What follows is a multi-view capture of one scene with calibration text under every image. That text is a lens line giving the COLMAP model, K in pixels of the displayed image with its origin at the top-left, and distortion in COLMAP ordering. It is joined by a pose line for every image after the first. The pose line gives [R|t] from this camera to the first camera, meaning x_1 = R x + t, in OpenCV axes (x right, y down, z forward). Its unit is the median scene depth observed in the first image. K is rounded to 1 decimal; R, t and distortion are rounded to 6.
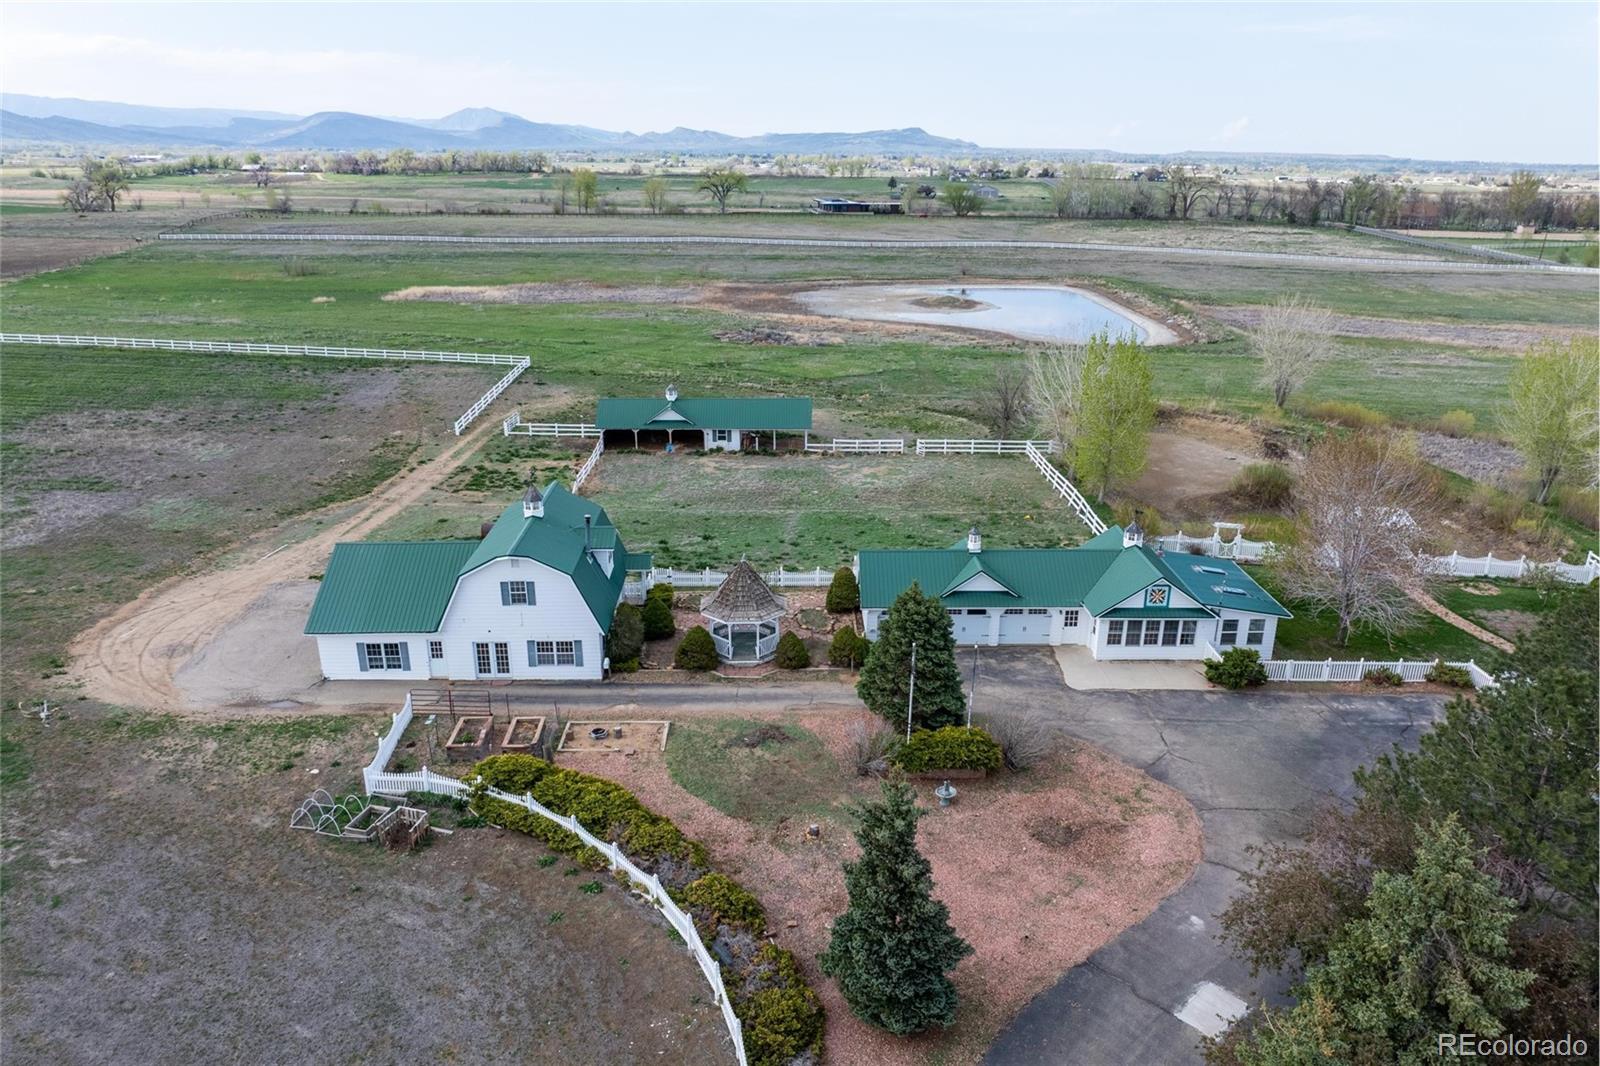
lens RADIAL K [[1152.3, 0, 800.0], [0, 1152.3, 533.0], [0, 0, 1]] dist [-0.041901, 0.006618]
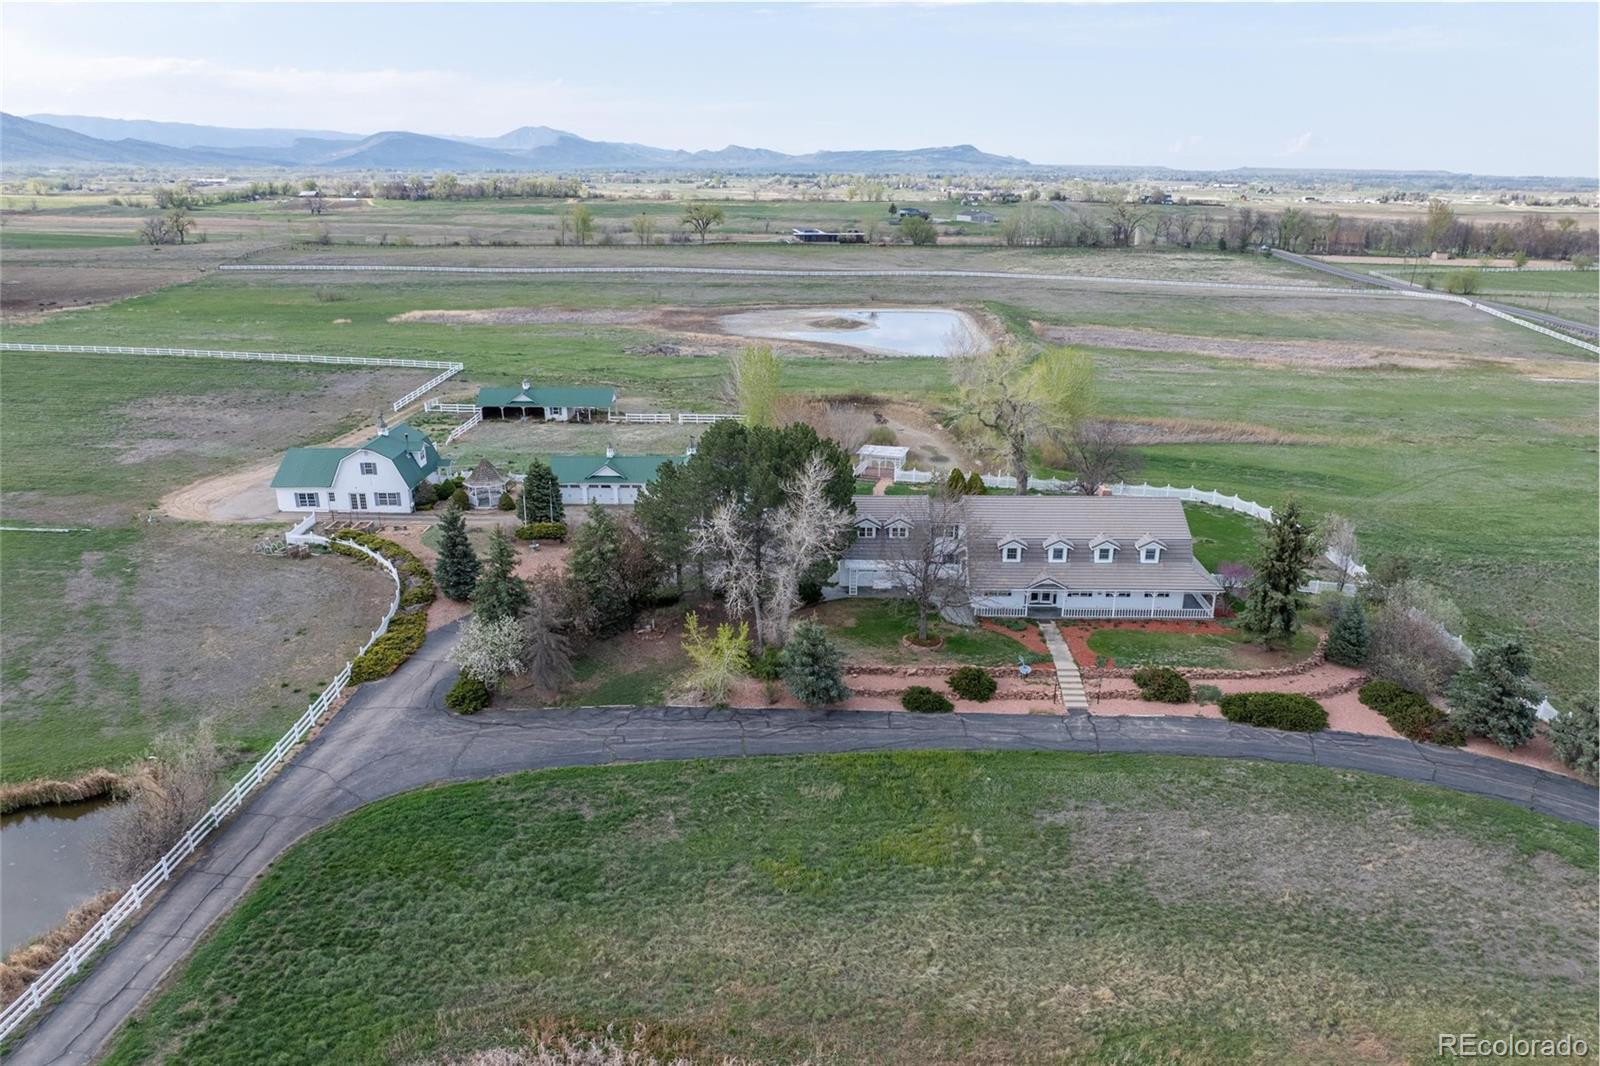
lens RADIAL K [[1159.6, 0, 800.0], [0, 1159.6, 533.0], [0, 0, 1]] dist [-0.041138, -0.005562]
pose [[0.998947, 0.009314, -0.044921, 0.162038], [-0.009989, 0.999840, -0.014835, 0.049032], [0.044775, 0.015268, 0.998880, -0.271638]]
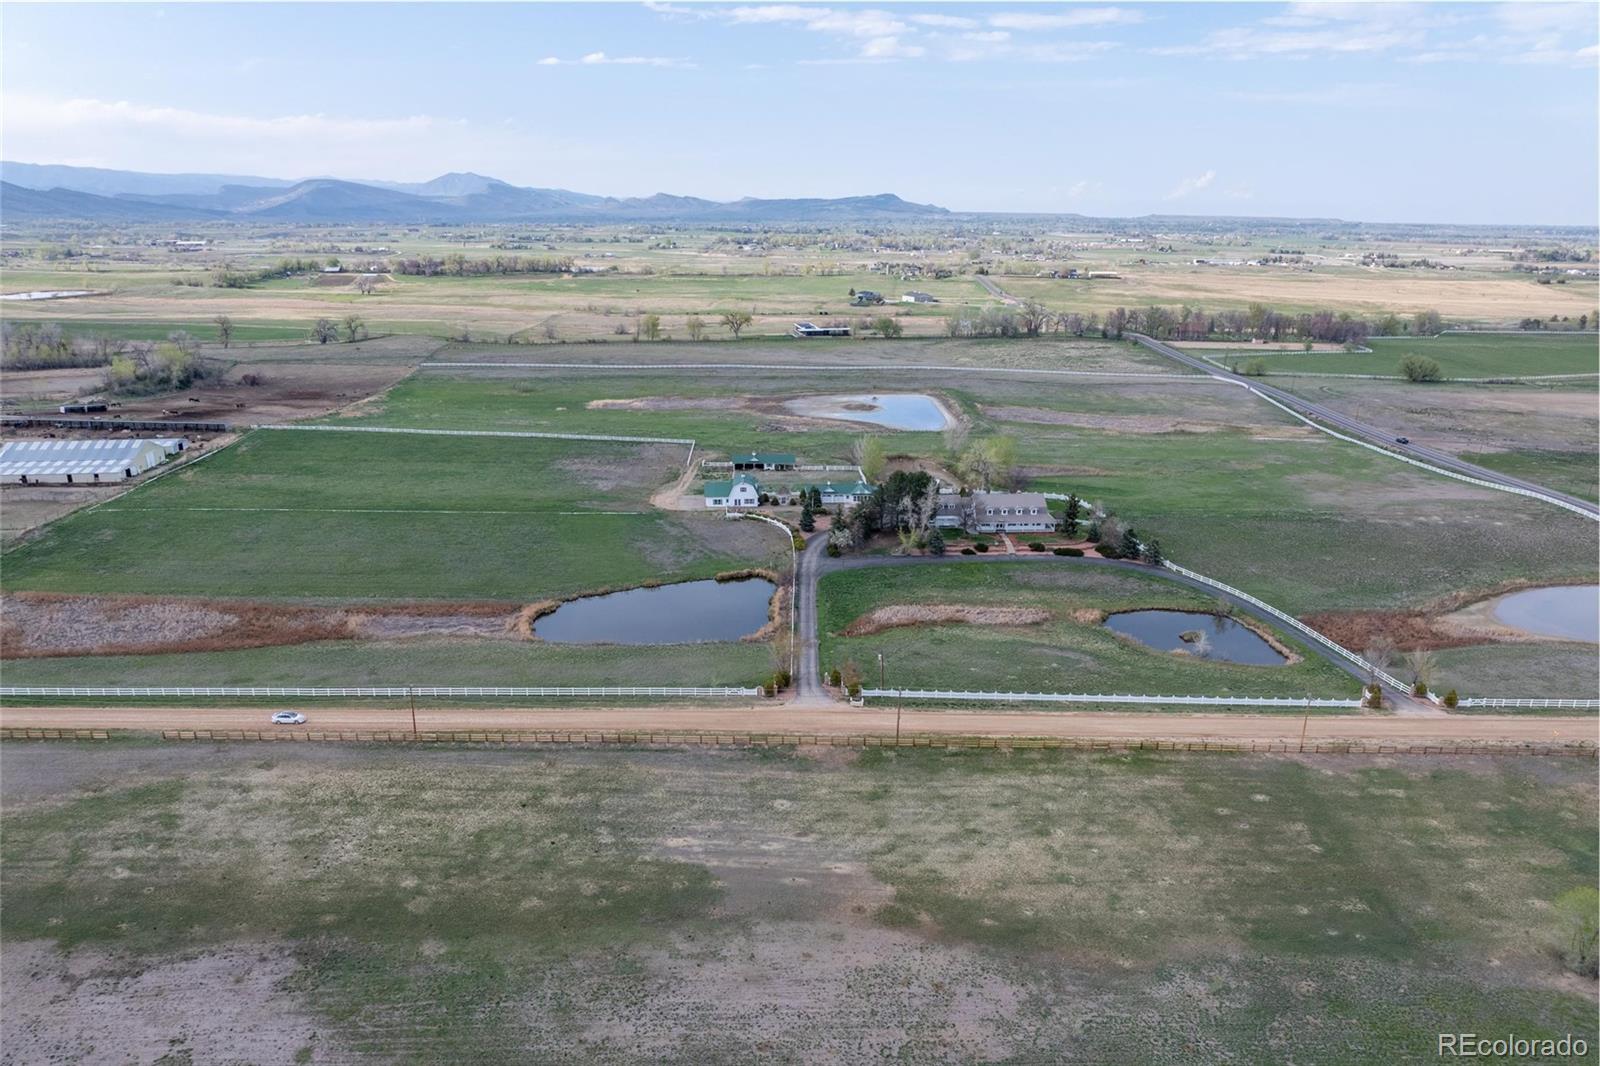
lens RADIAL K [[1159.6, 0, 800.0], [0, 1159.6, 533.0], [0, 0, 1]] dist [-0.041138, -0.005562]
pose [[0.999817, -0.008720, 0.017012, -0.017686], [0.009546, 0.998750, -0.049066, 0.135756], [-0.016563, 0.049220, 0.998651, -1.153711]]
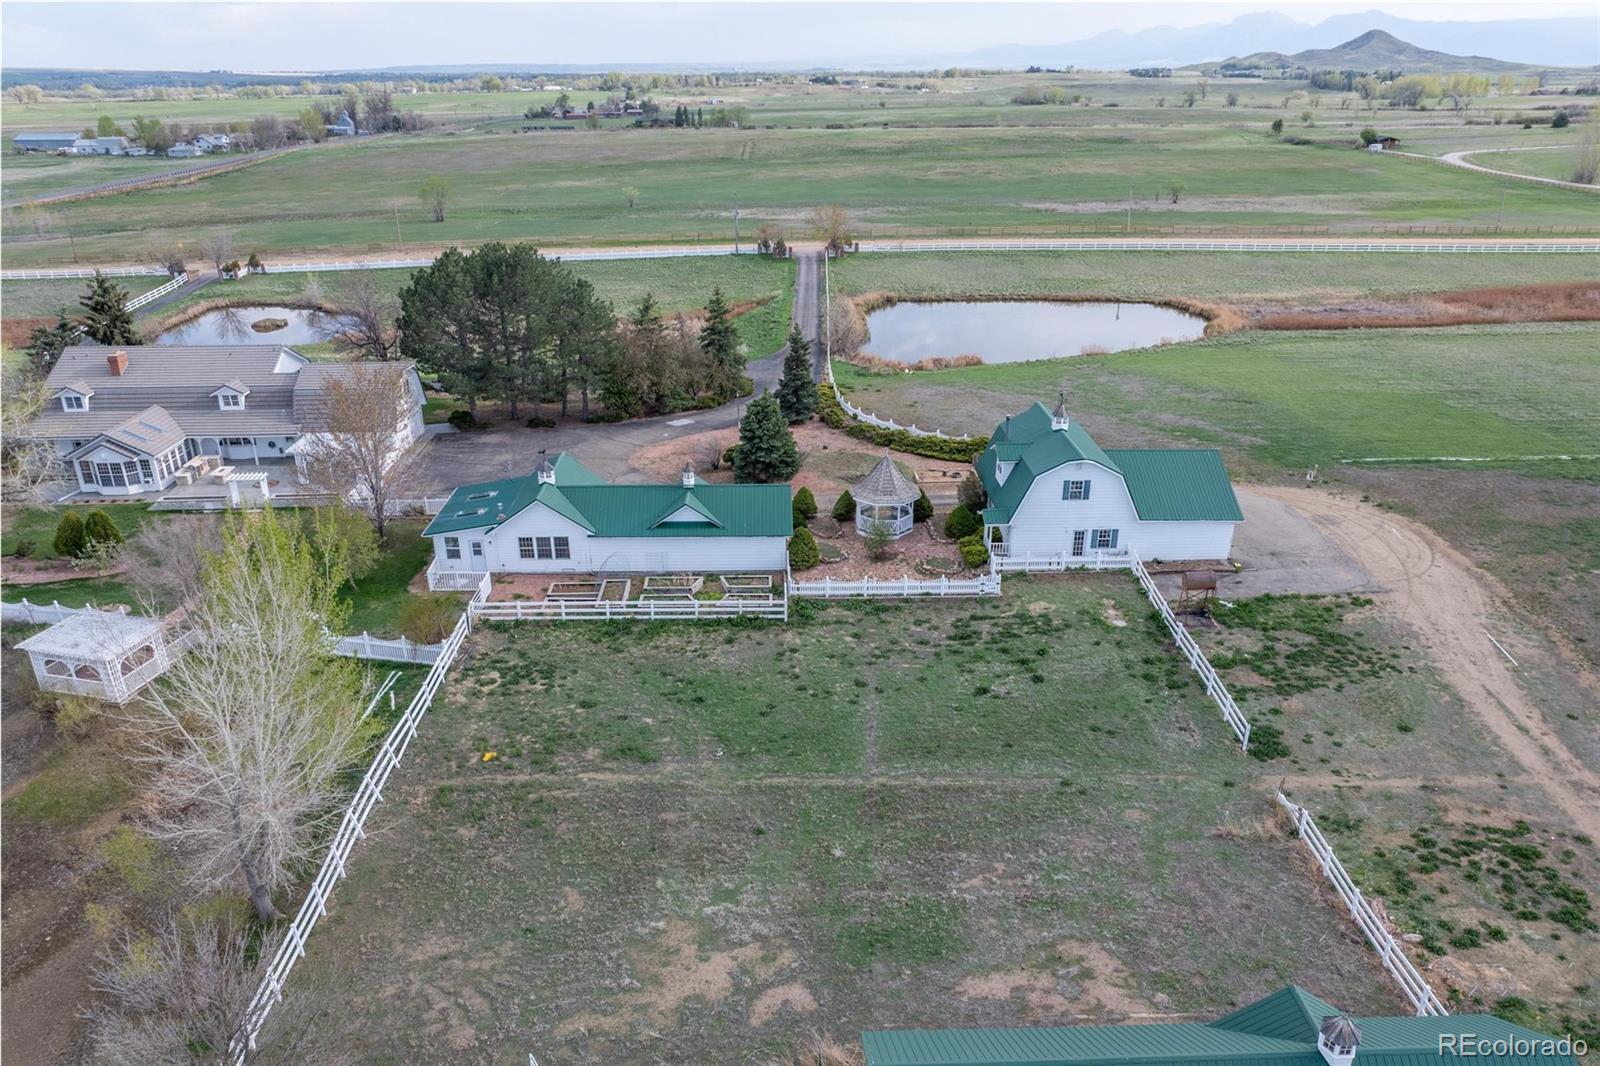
lens RADIAL K [[1159.6, 0, 800.0], [0, 1159.6, 533.0], [0, 0, 1]] dist [-0.041138, -0.005562]
pose [[-0.999972, -0.004030, -0.006298, 0.014309], [-0.007141, 0.764375, 0.644732, -0.197116], [0.002216, 0.644759, -0.764383, 0.548382]]
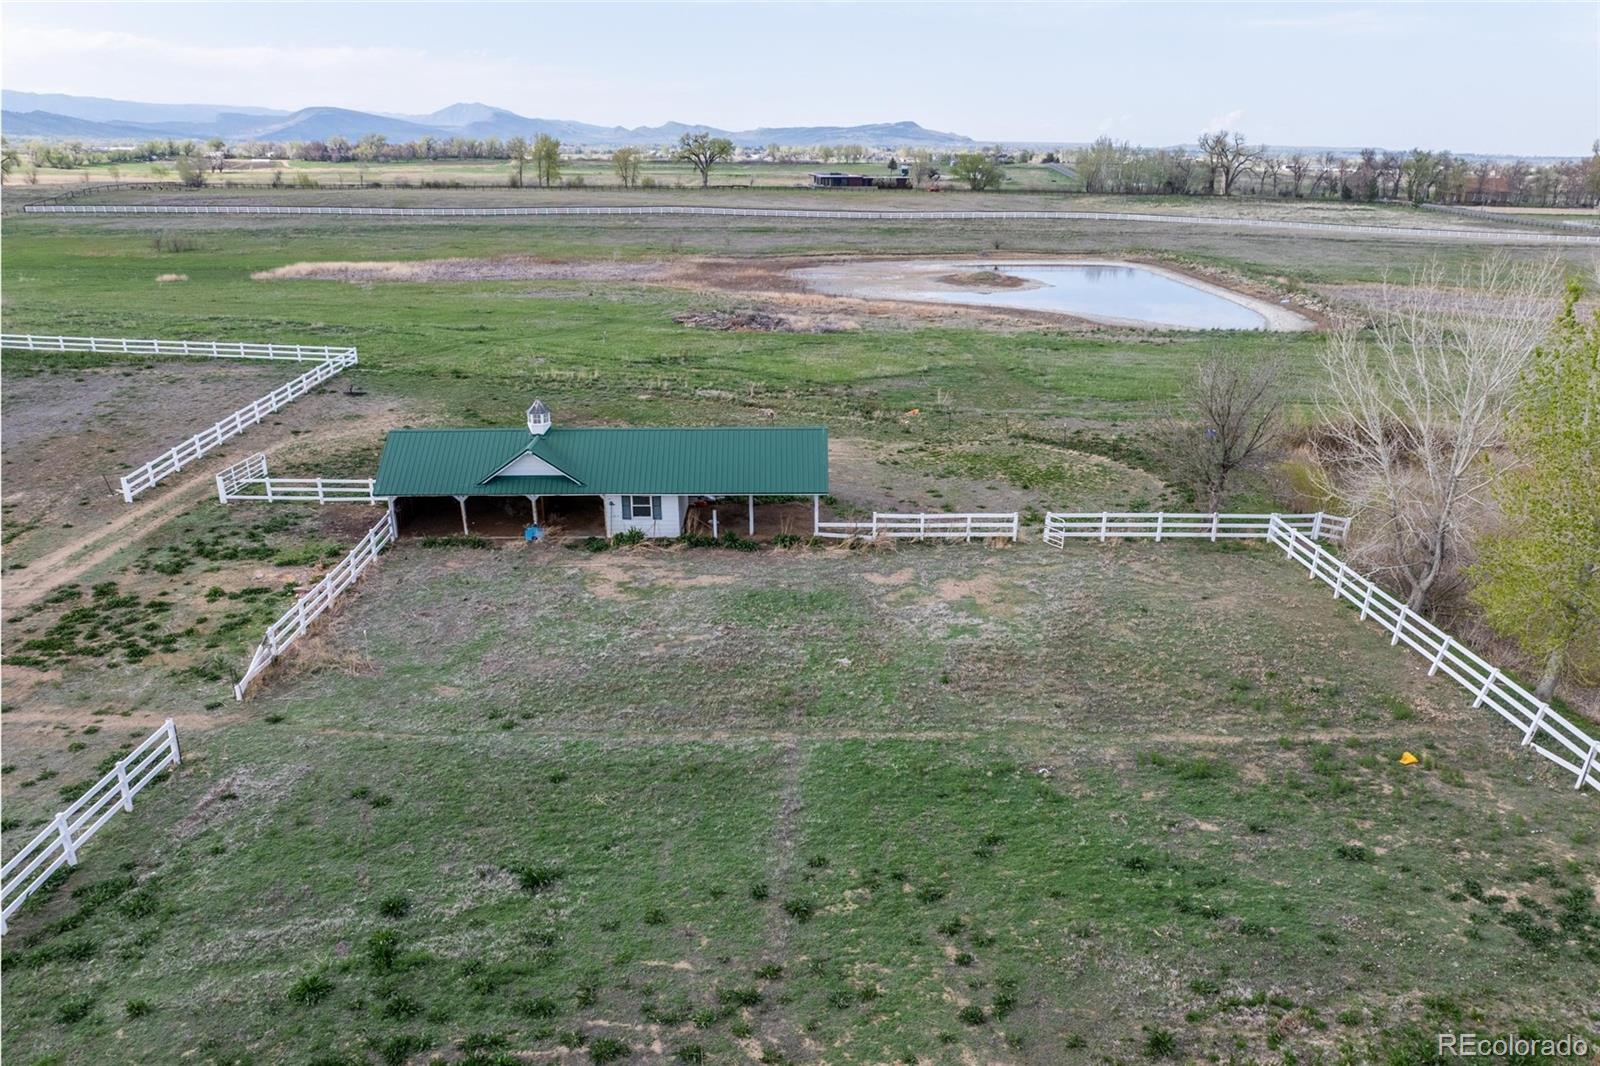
lens RADIAL K [[1154.8, 0, 800.0], [0, 1154.8, 533.0], [0, 0, 1]] dist [-0.057512, 0.038426]
pose [[0.999978, -0.004284, 0.005048, -0.002010], [0.004266, 0.999985, 0.003460, -0.035762], [-0.005062, -0.003438, 0.999981, 0.246924]]
